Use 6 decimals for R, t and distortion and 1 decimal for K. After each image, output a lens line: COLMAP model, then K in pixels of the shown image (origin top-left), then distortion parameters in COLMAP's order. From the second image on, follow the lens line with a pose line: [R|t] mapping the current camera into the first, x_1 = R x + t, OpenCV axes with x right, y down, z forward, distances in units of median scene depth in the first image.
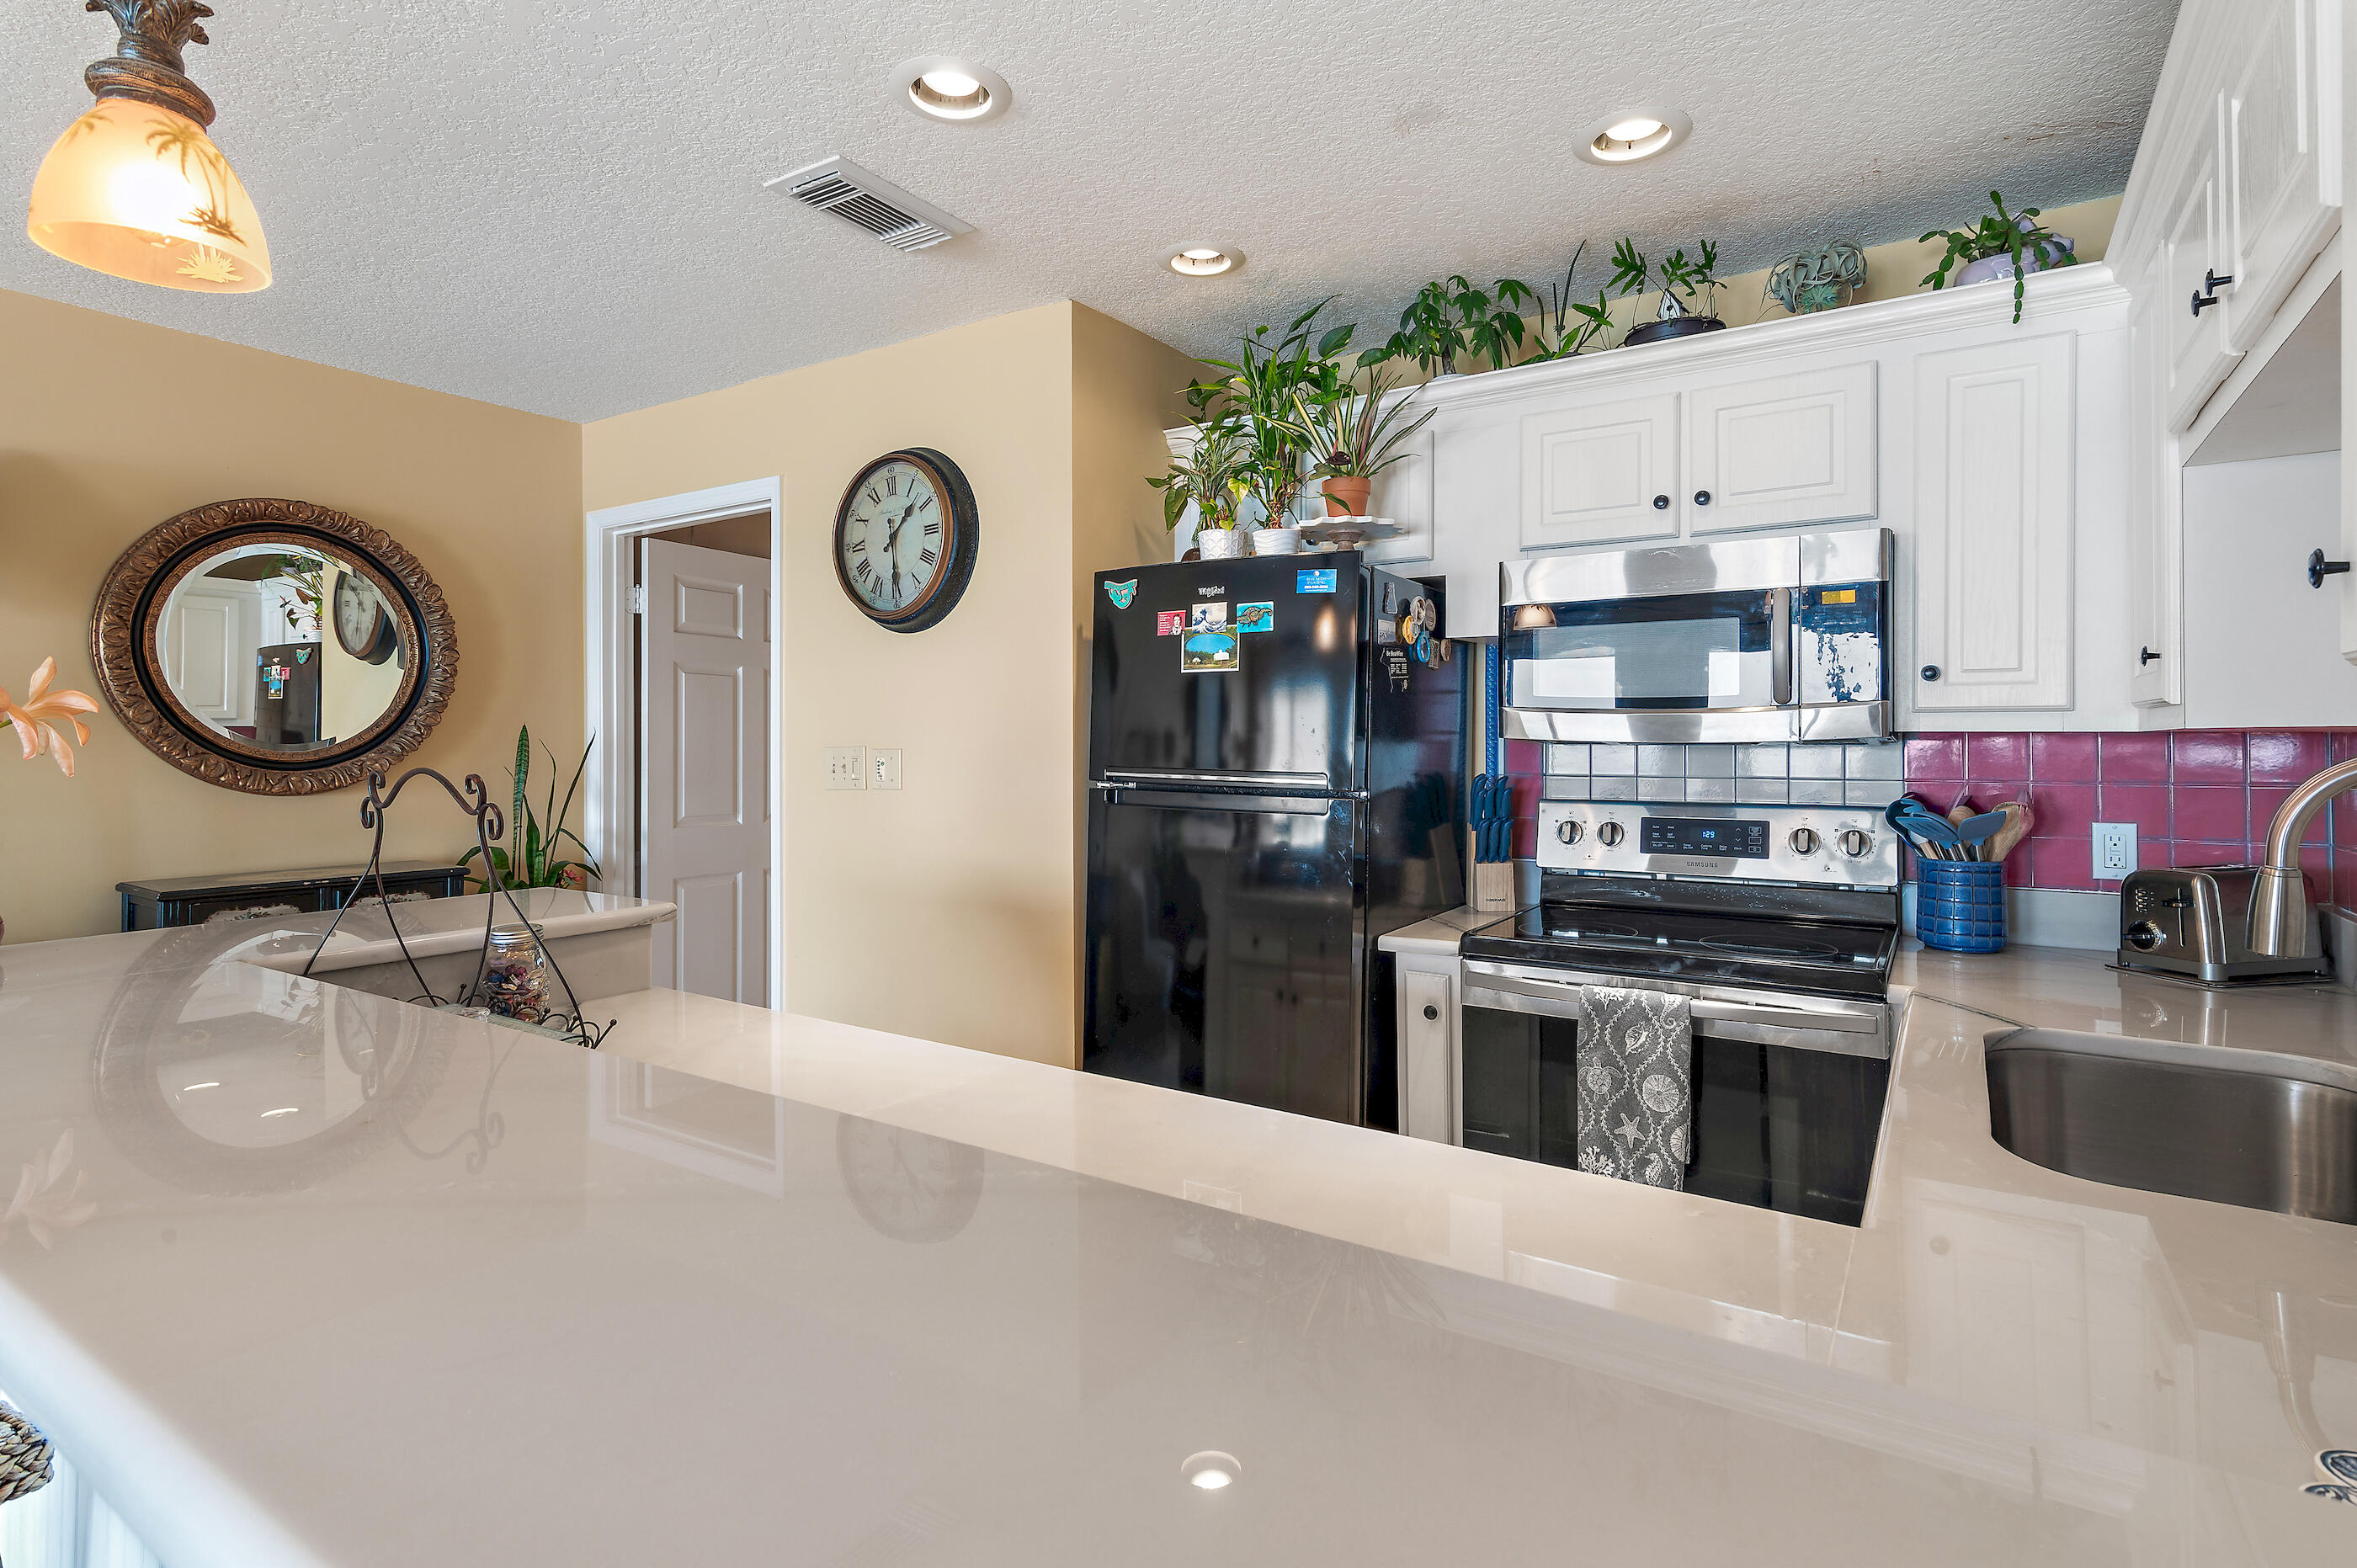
lens RADIAL K [[1147.7, 0, 1225.4], [0, 1147.7, 755.1], [0, 0, 1]] dist [0.003811, 0.000553]
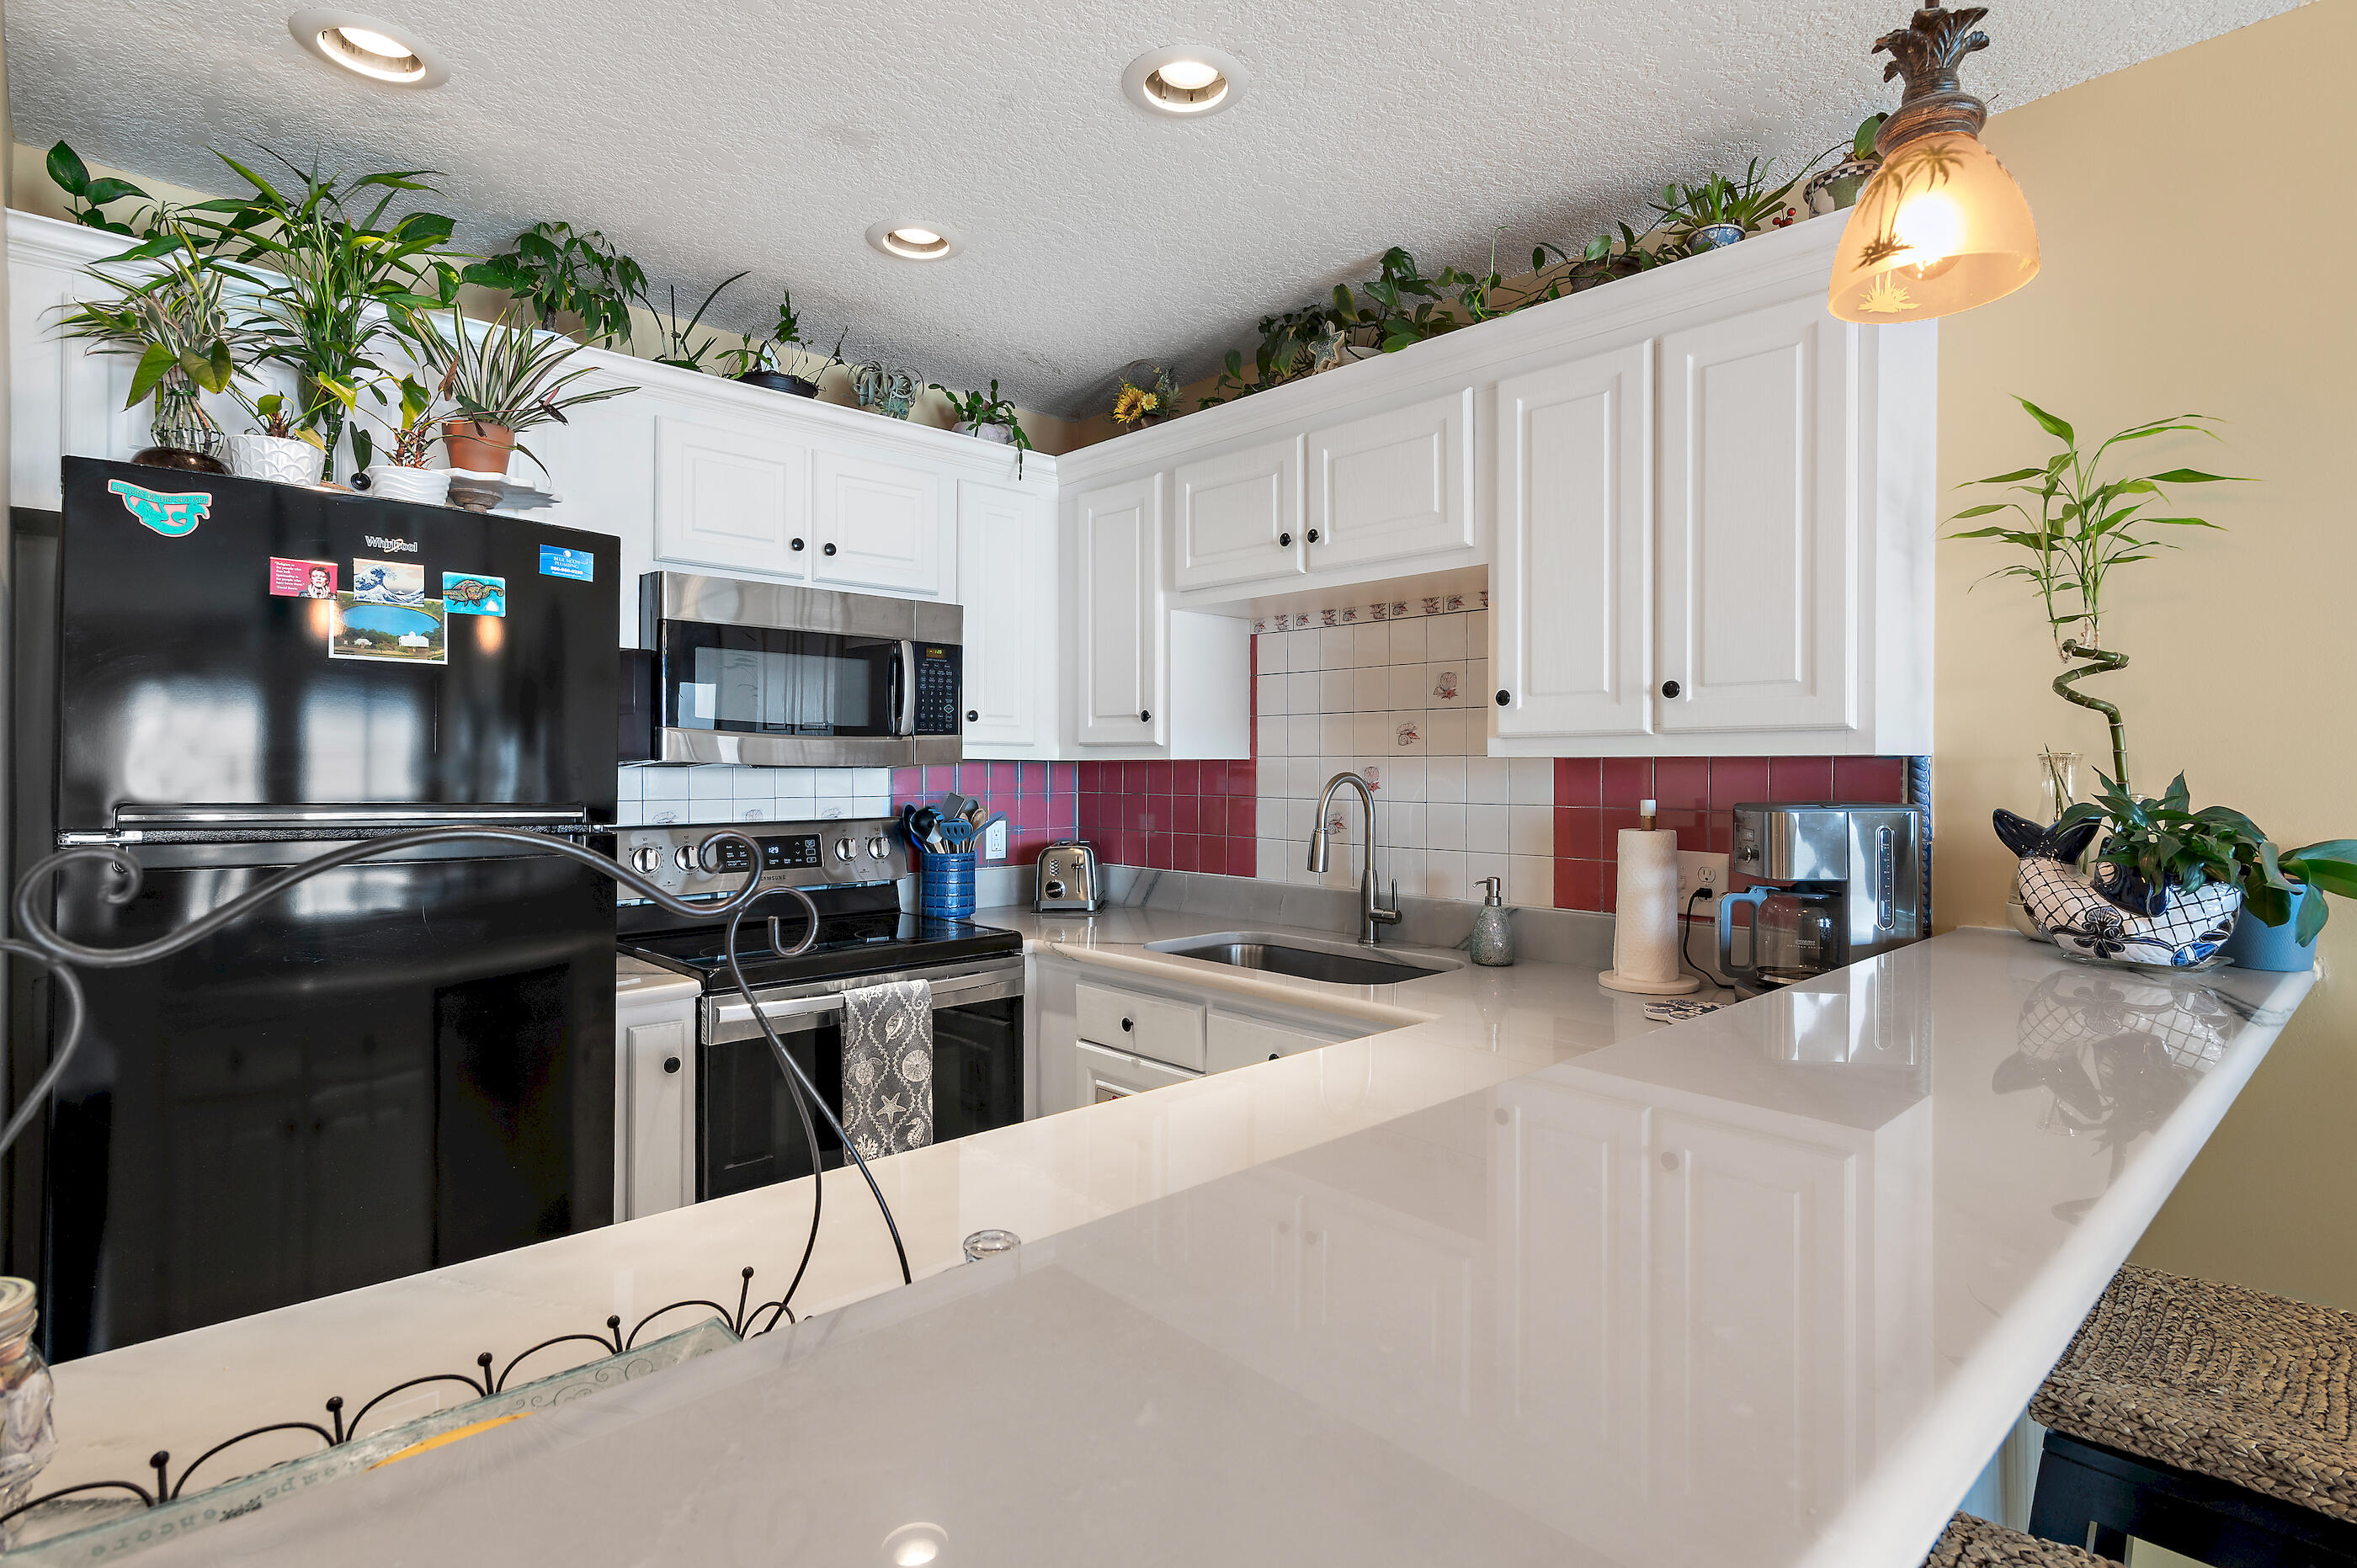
lens RADIAL K [[1158.0, 0, 1178.5], [0, 1158.0, 784.0], [0, 0, 1]] dist [-0.015789, -0.000141]
pose [[0.240663, -0.011372, 0.970542, -0.595203], [0.003402, 0.999935, 0.010872, -0.004719], [-0.970603, 0.000685, 0.240686, 0.387986]]
